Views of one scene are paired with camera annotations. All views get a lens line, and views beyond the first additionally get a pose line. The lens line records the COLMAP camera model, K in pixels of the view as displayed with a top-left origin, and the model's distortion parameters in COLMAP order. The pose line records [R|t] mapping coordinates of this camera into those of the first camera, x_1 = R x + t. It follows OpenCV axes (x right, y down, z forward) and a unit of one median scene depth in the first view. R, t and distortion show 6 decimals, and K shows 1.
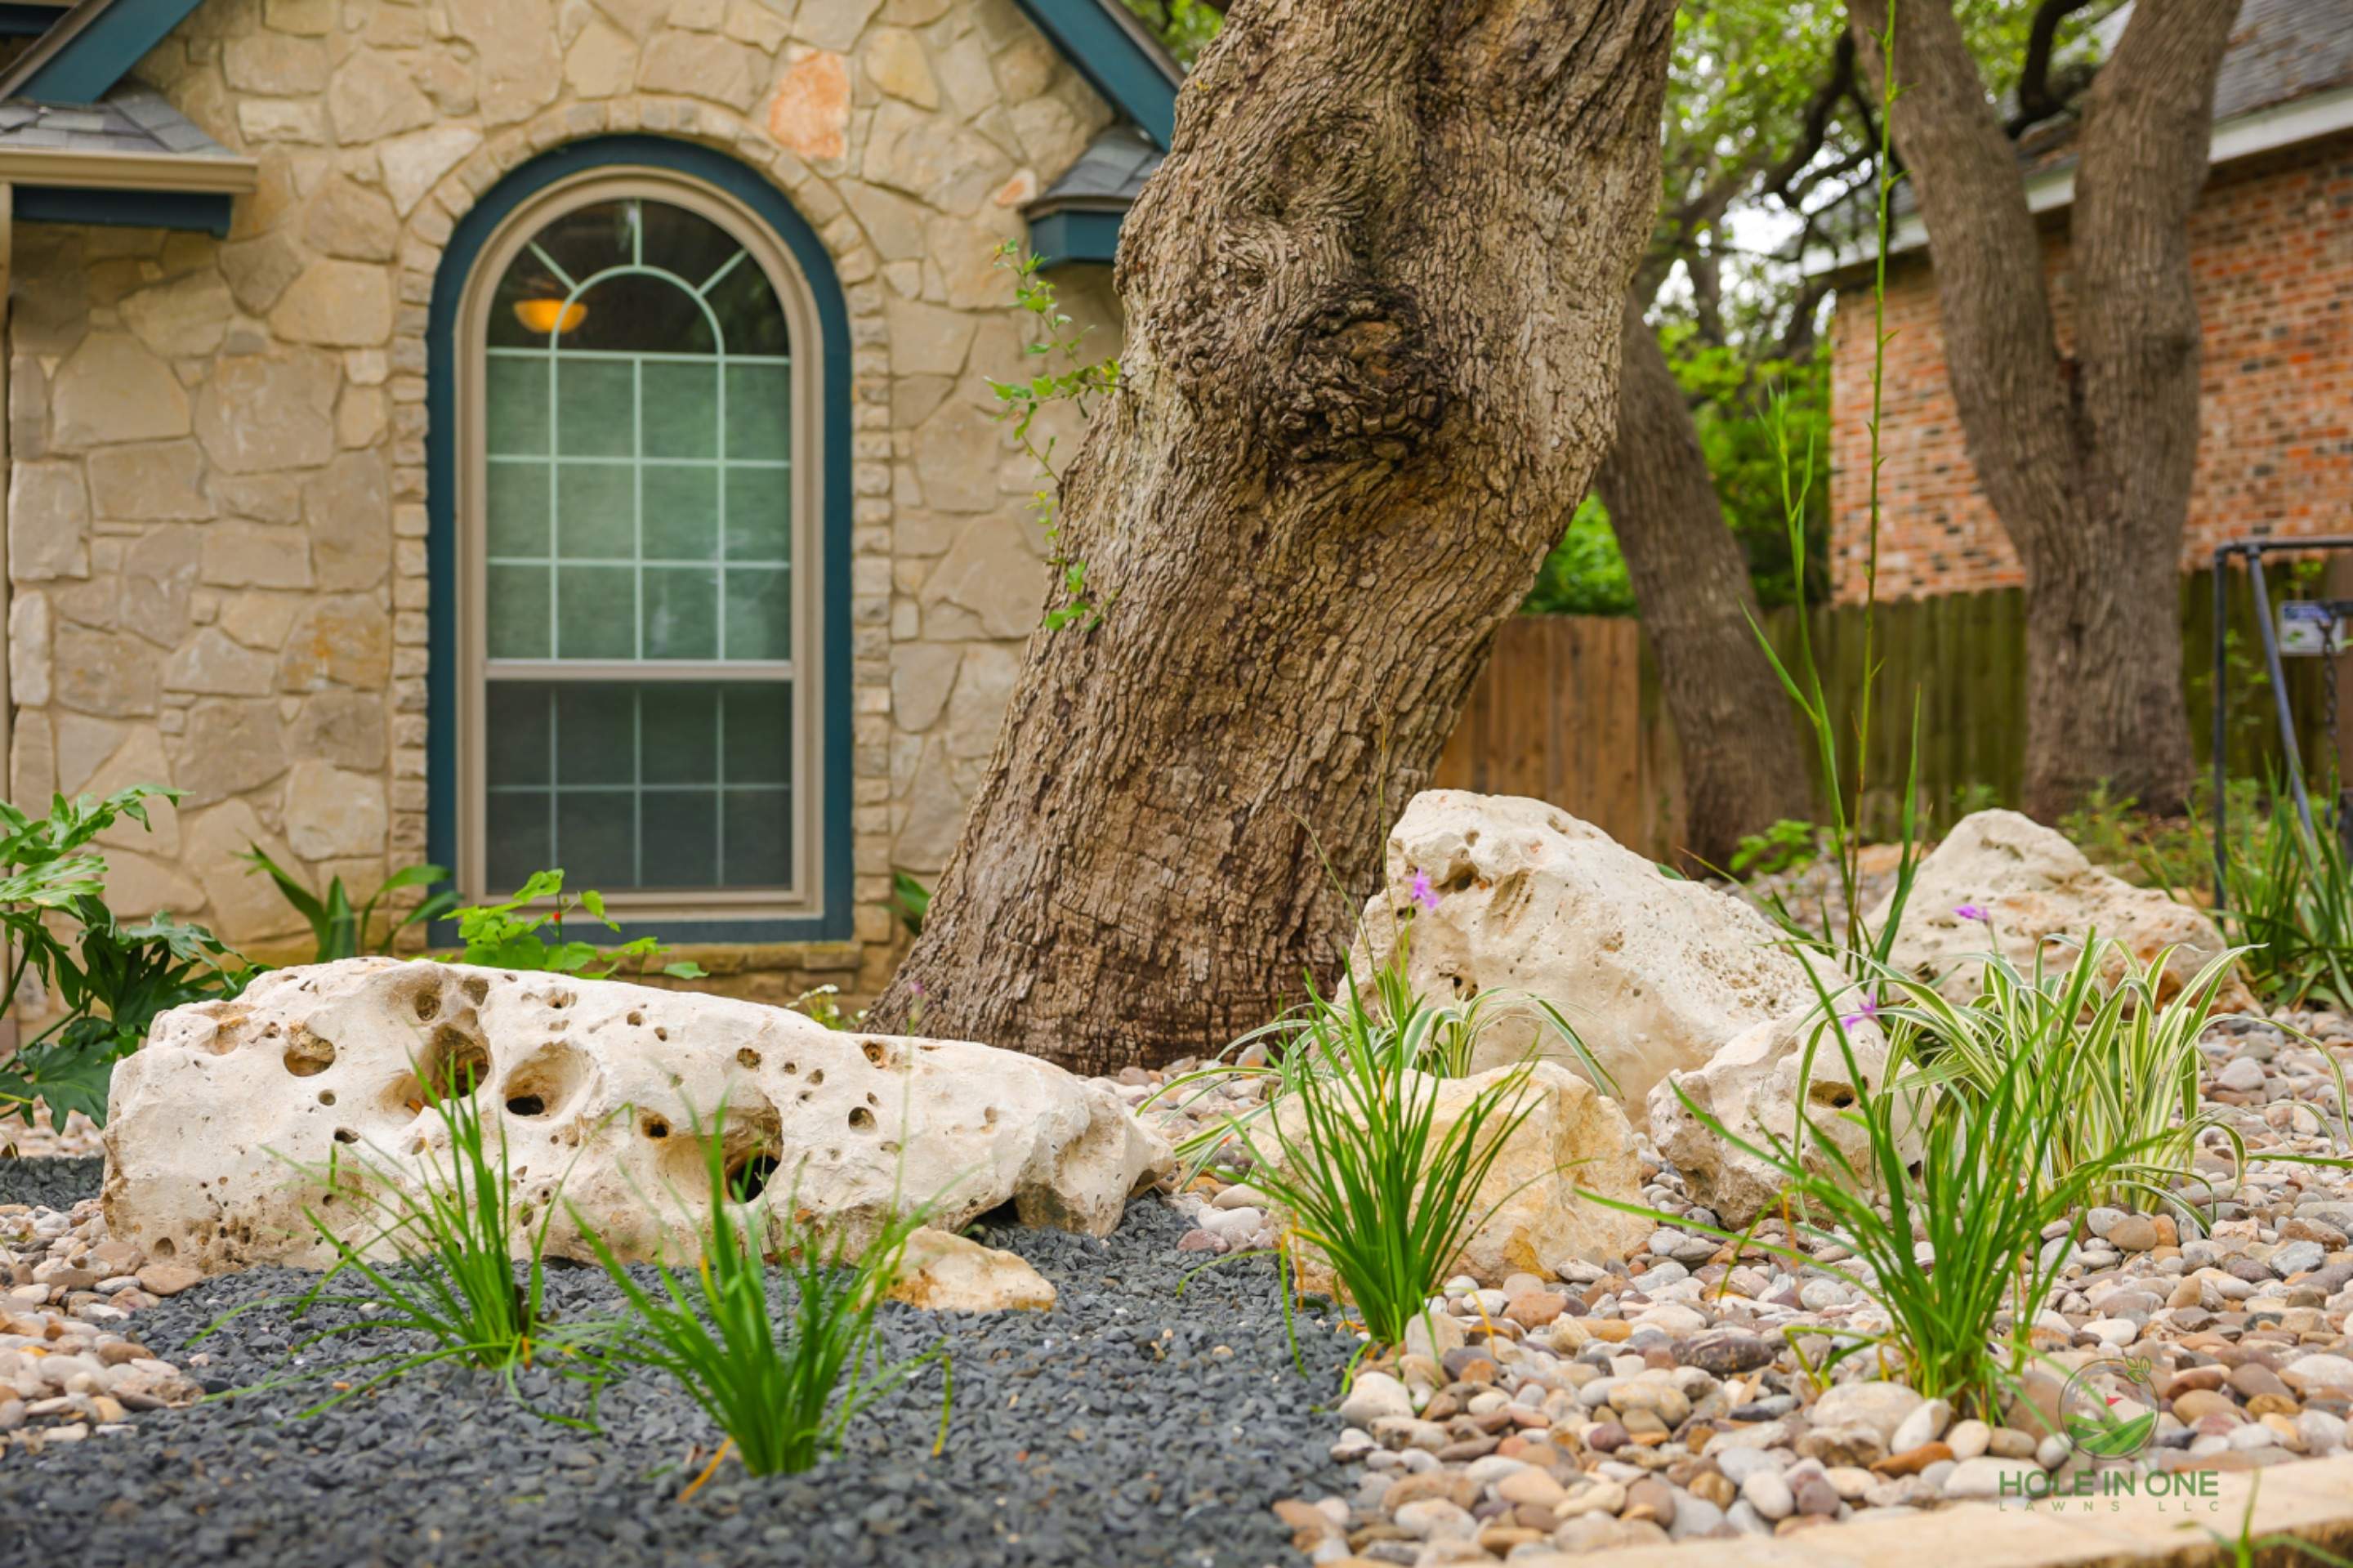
lens RADIAL K [[3516.1, 0, 1176.5], [0, 3516.1, 784.0], [0, 0, 1]] dist [0.014955, -0.024478]
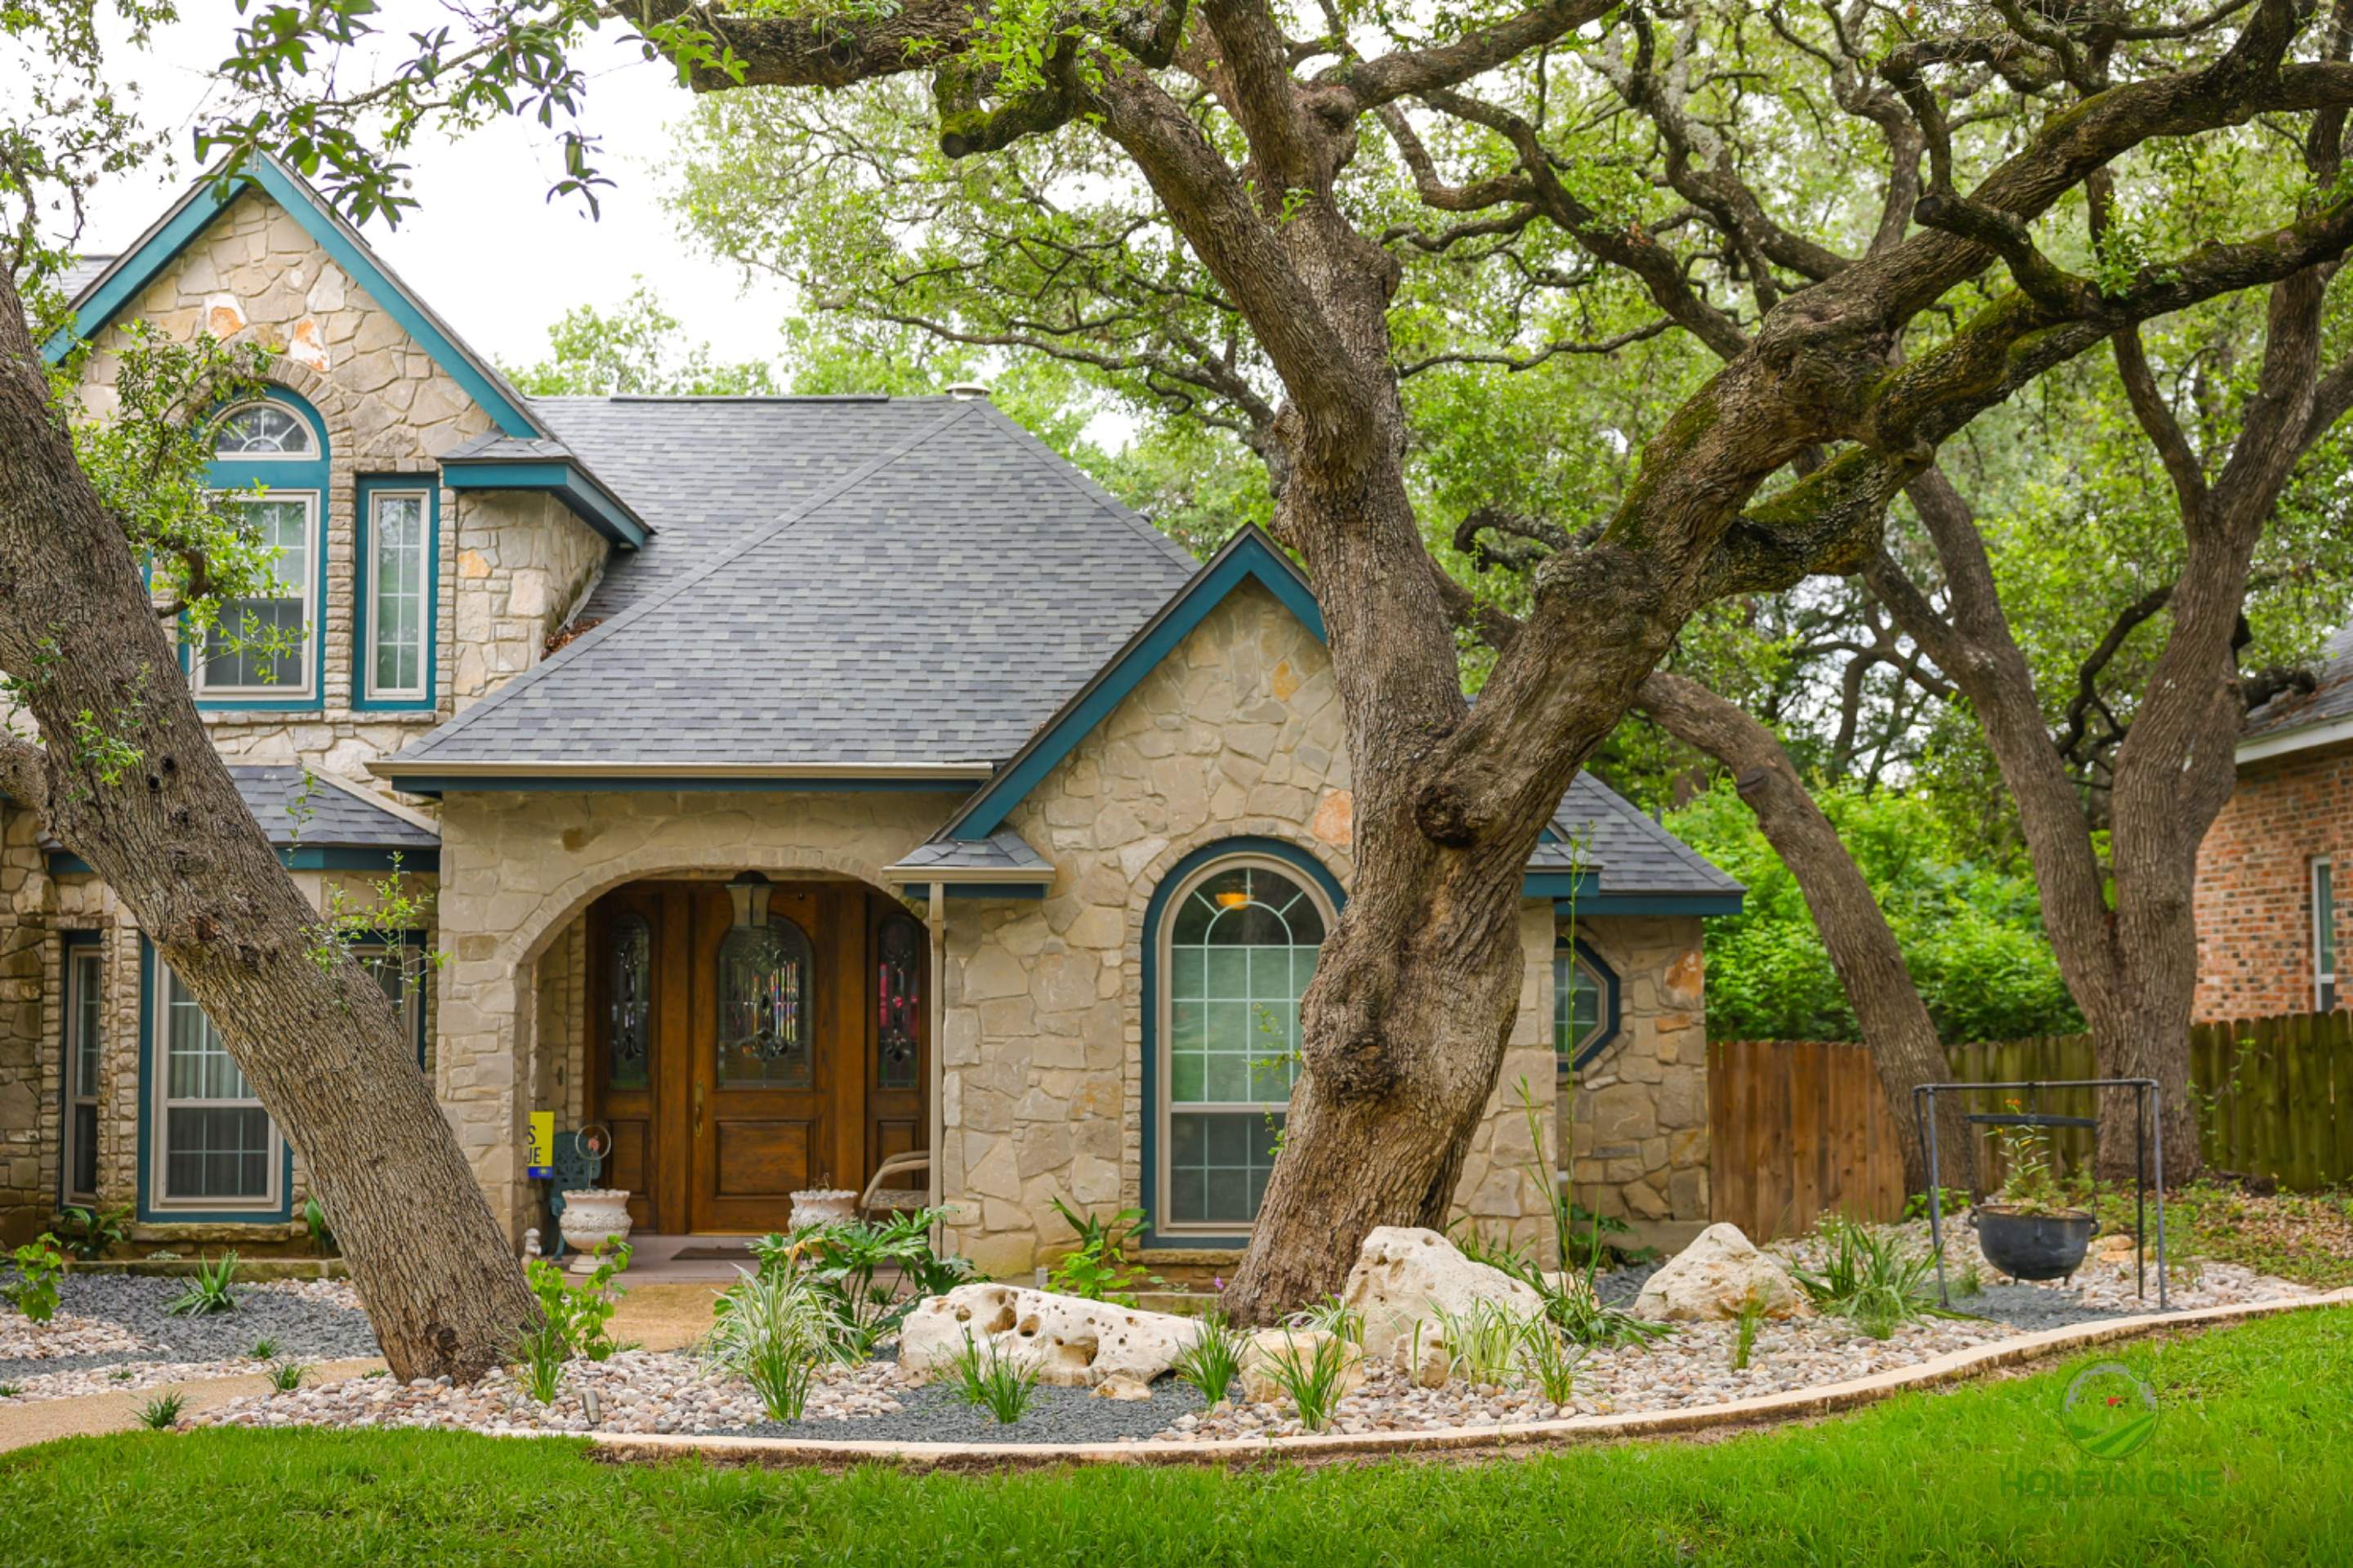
lens RADIAL K [[3216.5, 0, 1183.7], [0, 3216.5, 753.5], [0, 0, 1]] dist [0.010542, -0.061523]
pose [[0.957768, -0.018172, -0.286967, 0.353607], [-0.006400, 0.996407, -0.084458, -0.082644], [0.287470, 0.082728, 0.954210, -0.787773]]
